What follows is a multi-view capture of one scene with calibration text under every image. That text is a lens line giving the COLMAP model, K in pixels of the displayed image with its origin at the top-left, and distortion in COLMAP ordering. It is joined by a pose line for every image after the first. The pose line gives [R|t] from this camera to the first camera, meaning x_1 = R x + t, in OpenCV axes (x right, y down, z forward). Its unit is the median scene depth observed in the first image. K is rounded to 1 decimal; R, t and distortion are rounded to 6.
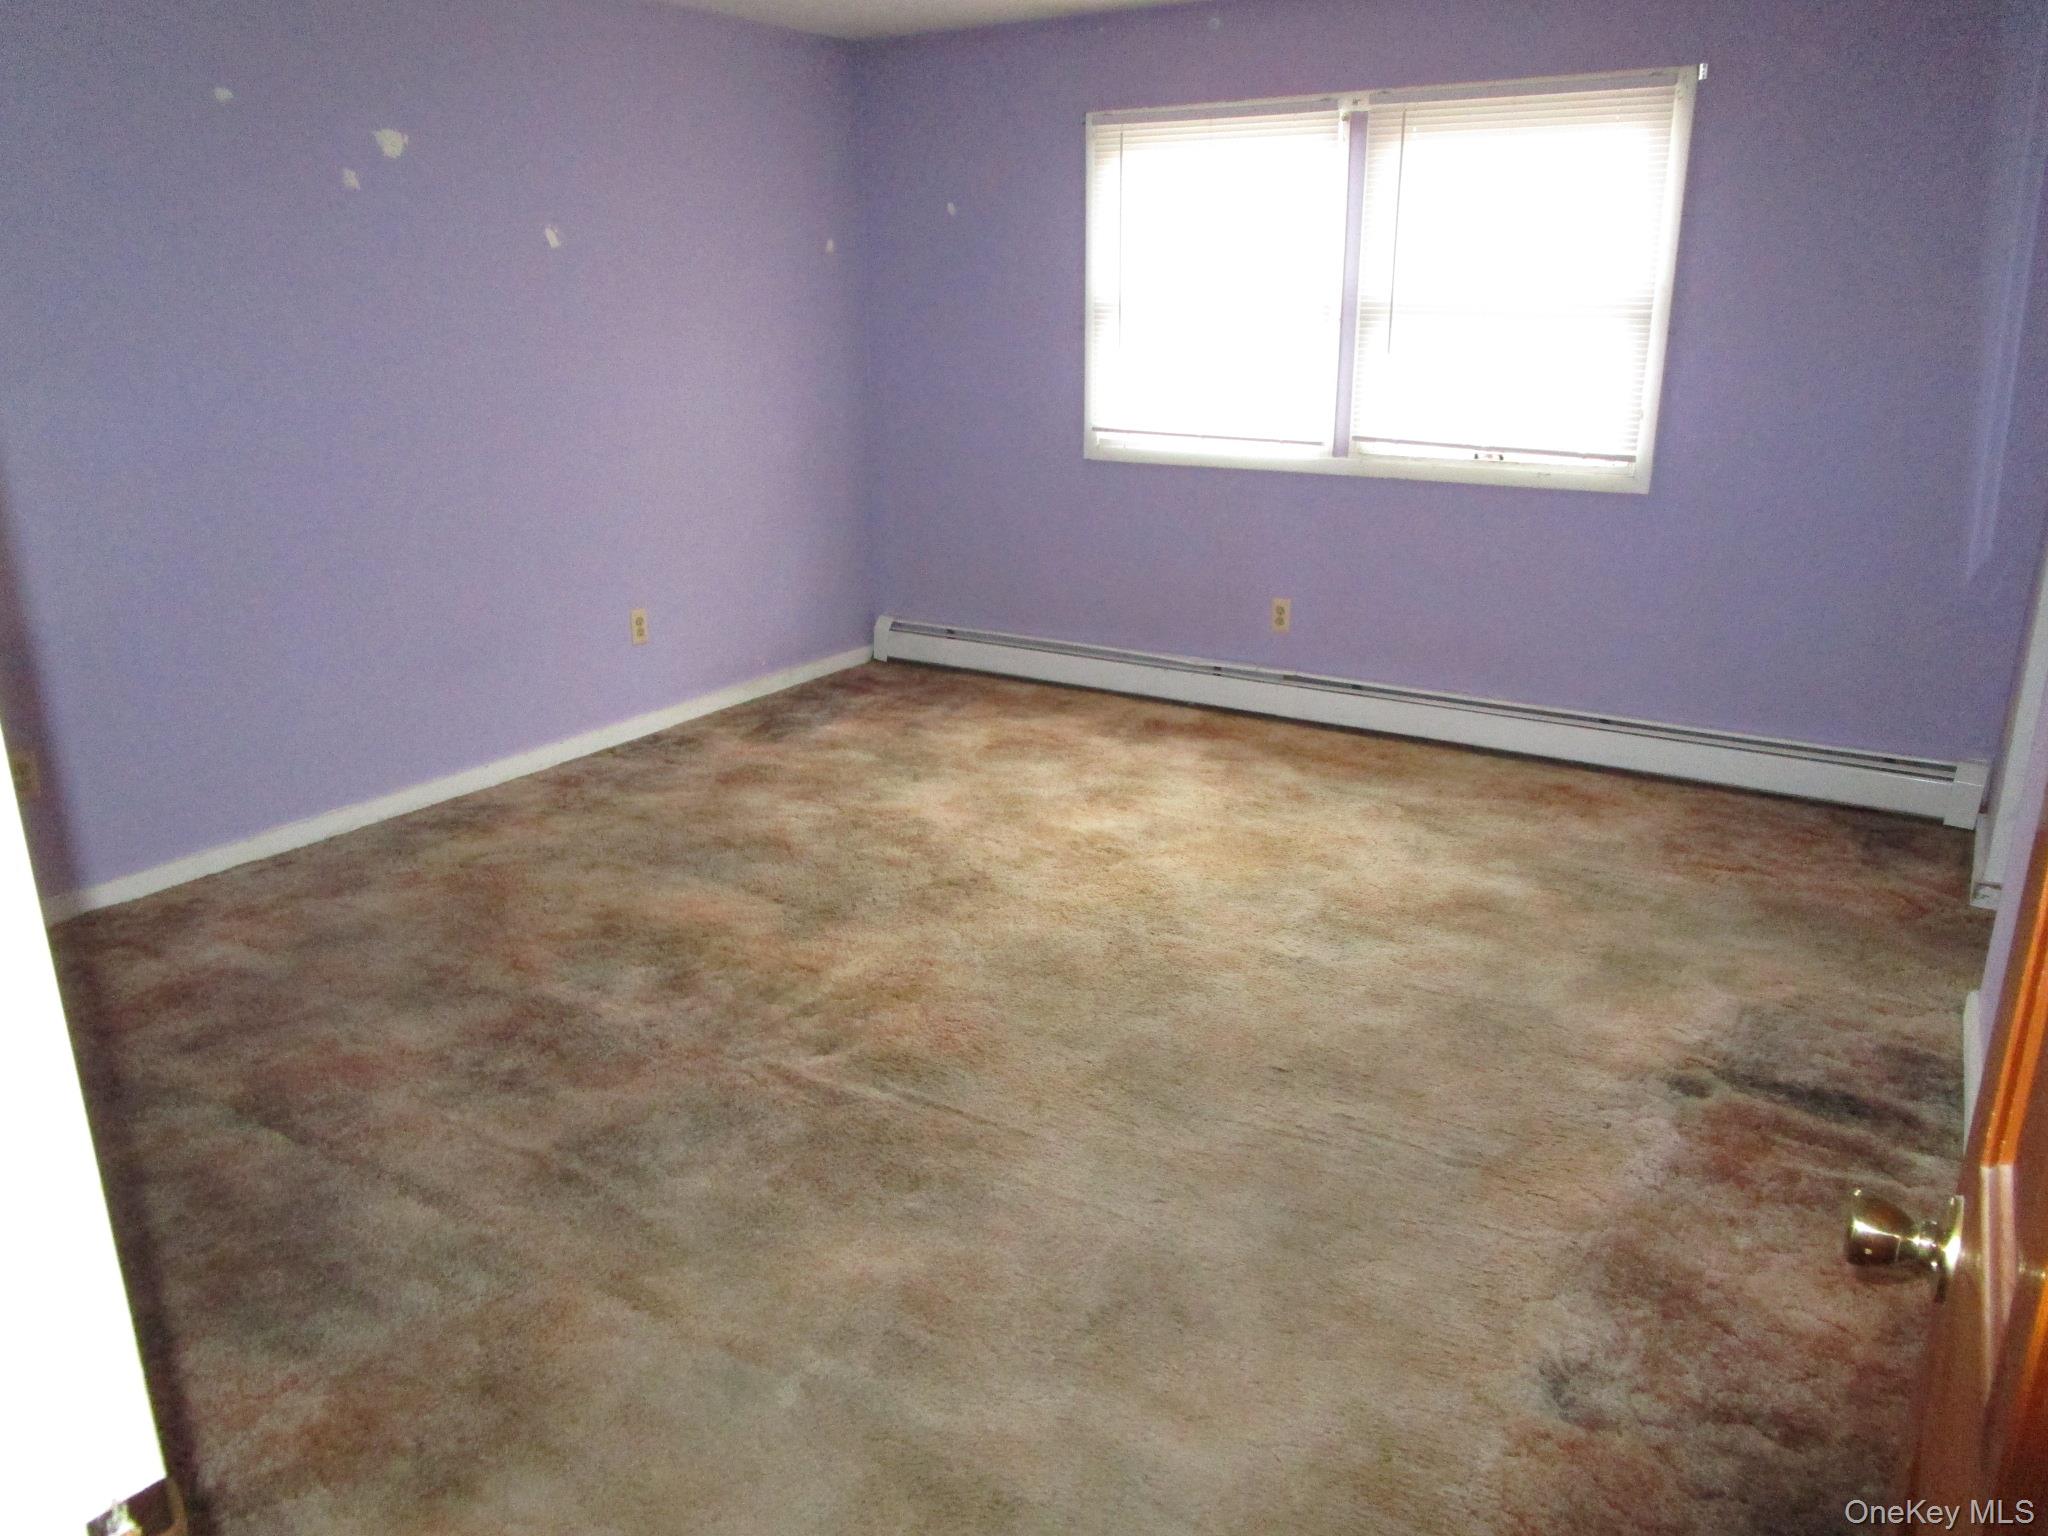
lens RADIAL K [[1473.0, 0, 1024.0], [0, 1473.0, 763.4], [0, 0, 1]] dist [0.008302, 0.000736]
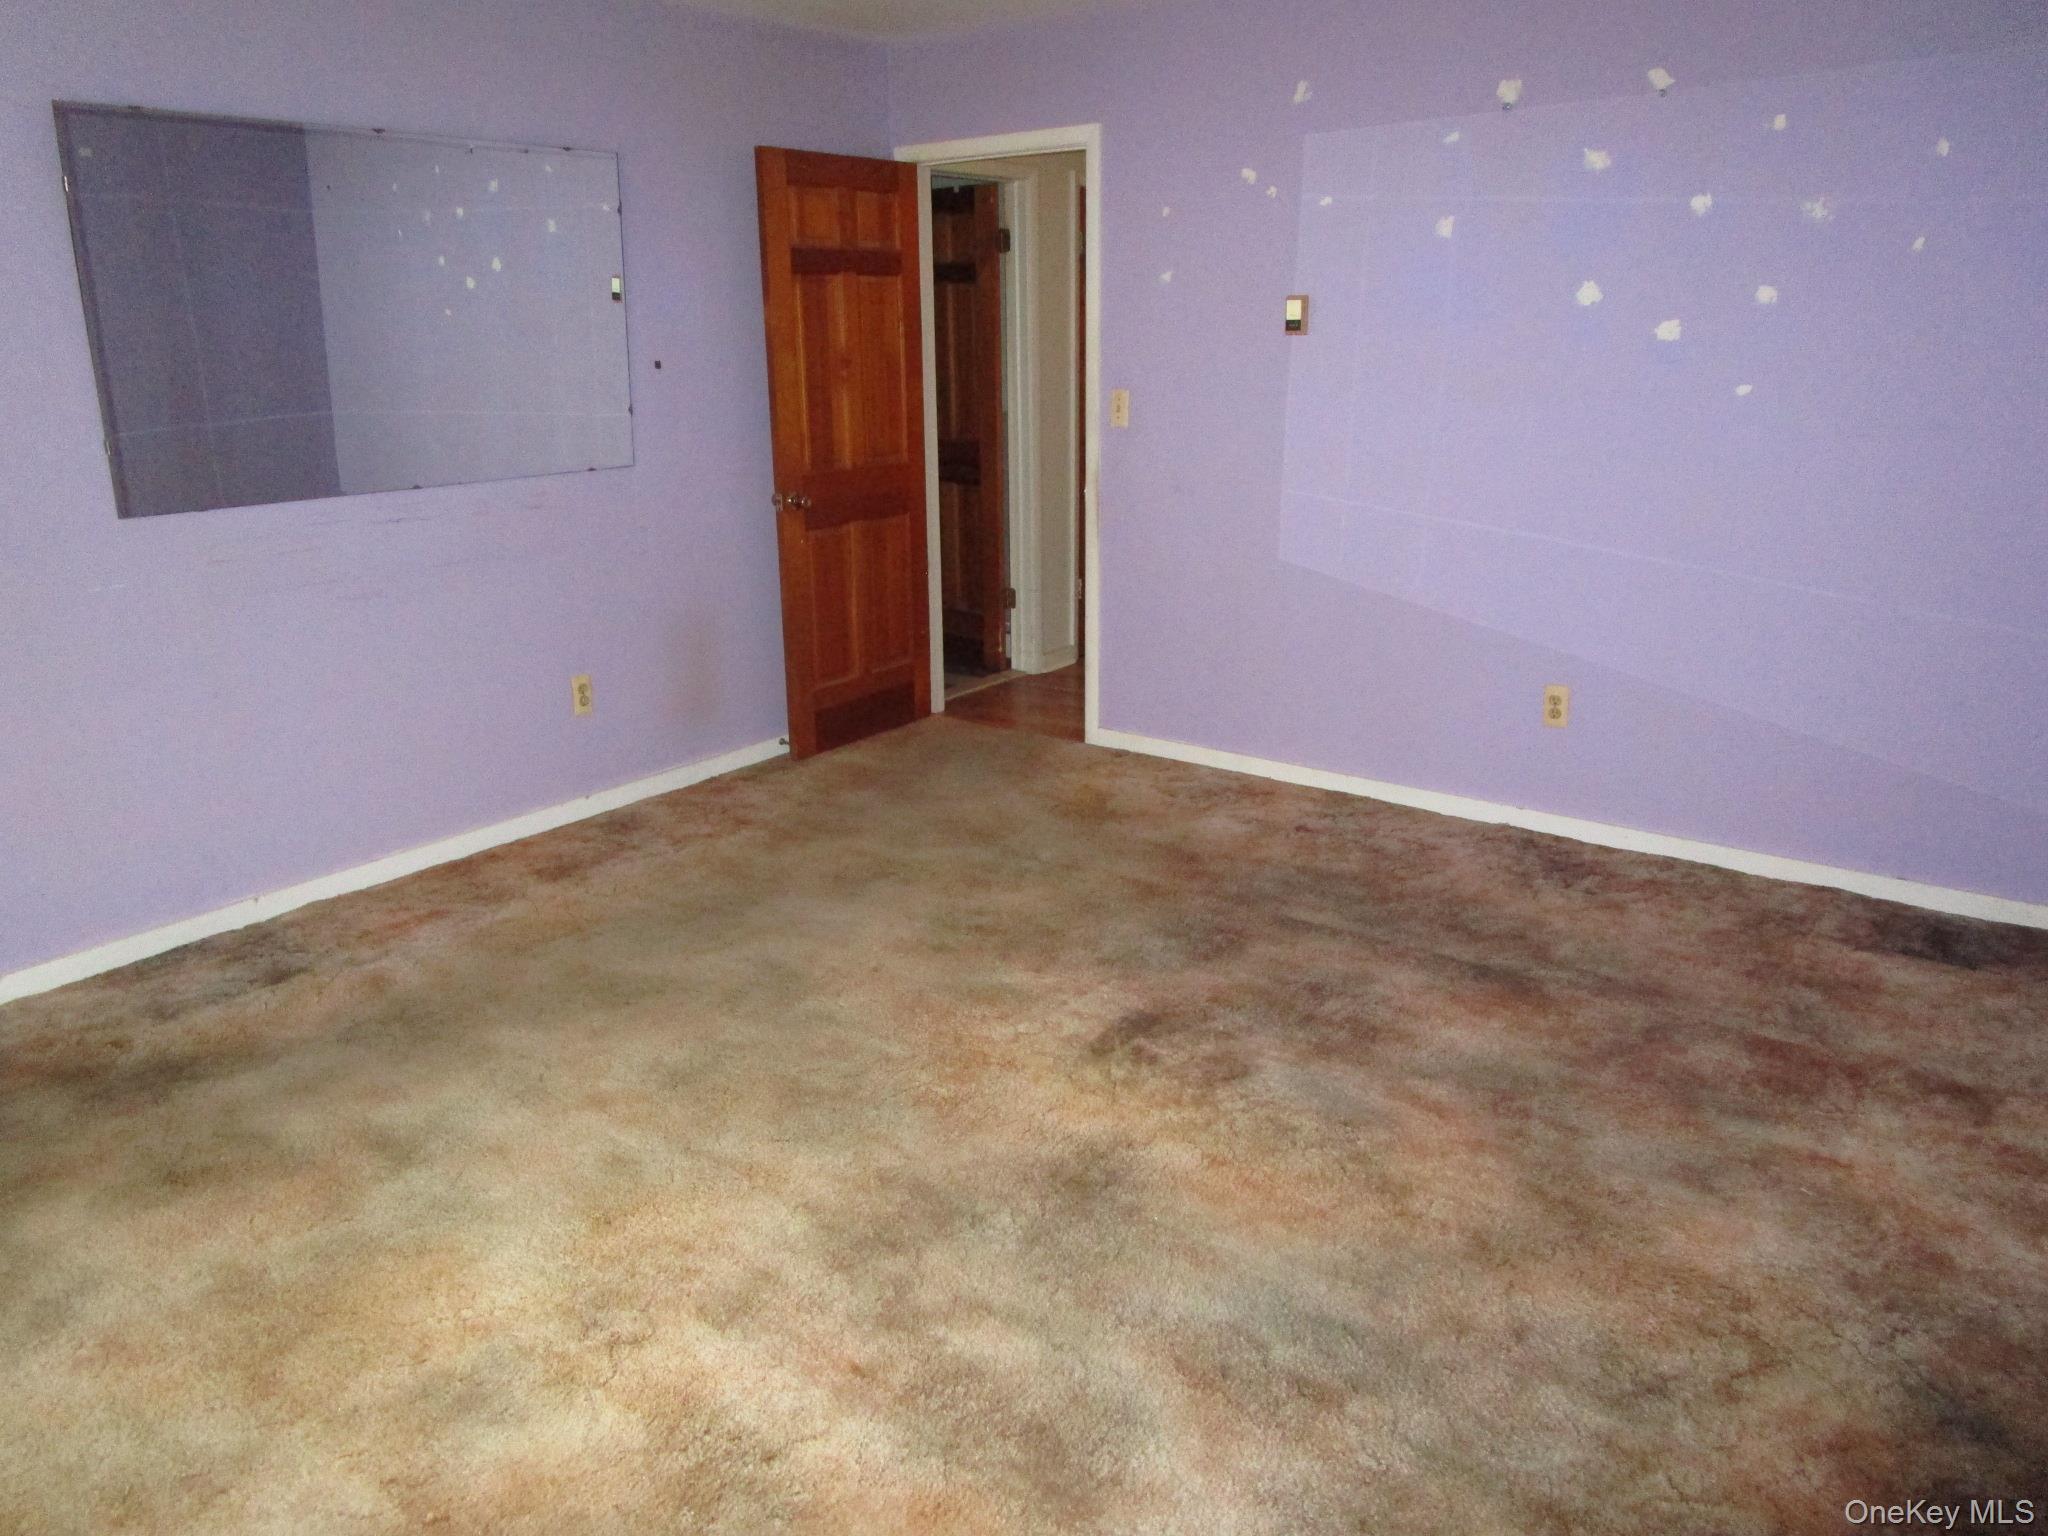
lens RADIAL K [[1473.0, 0, 1024.0], [0, 1473.0, 763.4], [0, 0, 1]] dist [0.008302, 0.000736]
pose [[-0.997153, -0.011679, 0.074493, -0.169883], [0.031797, 0.830665, 0.555863, -0.497563], [-0.068371, 0.556650, -0.827929, 1.587691]]
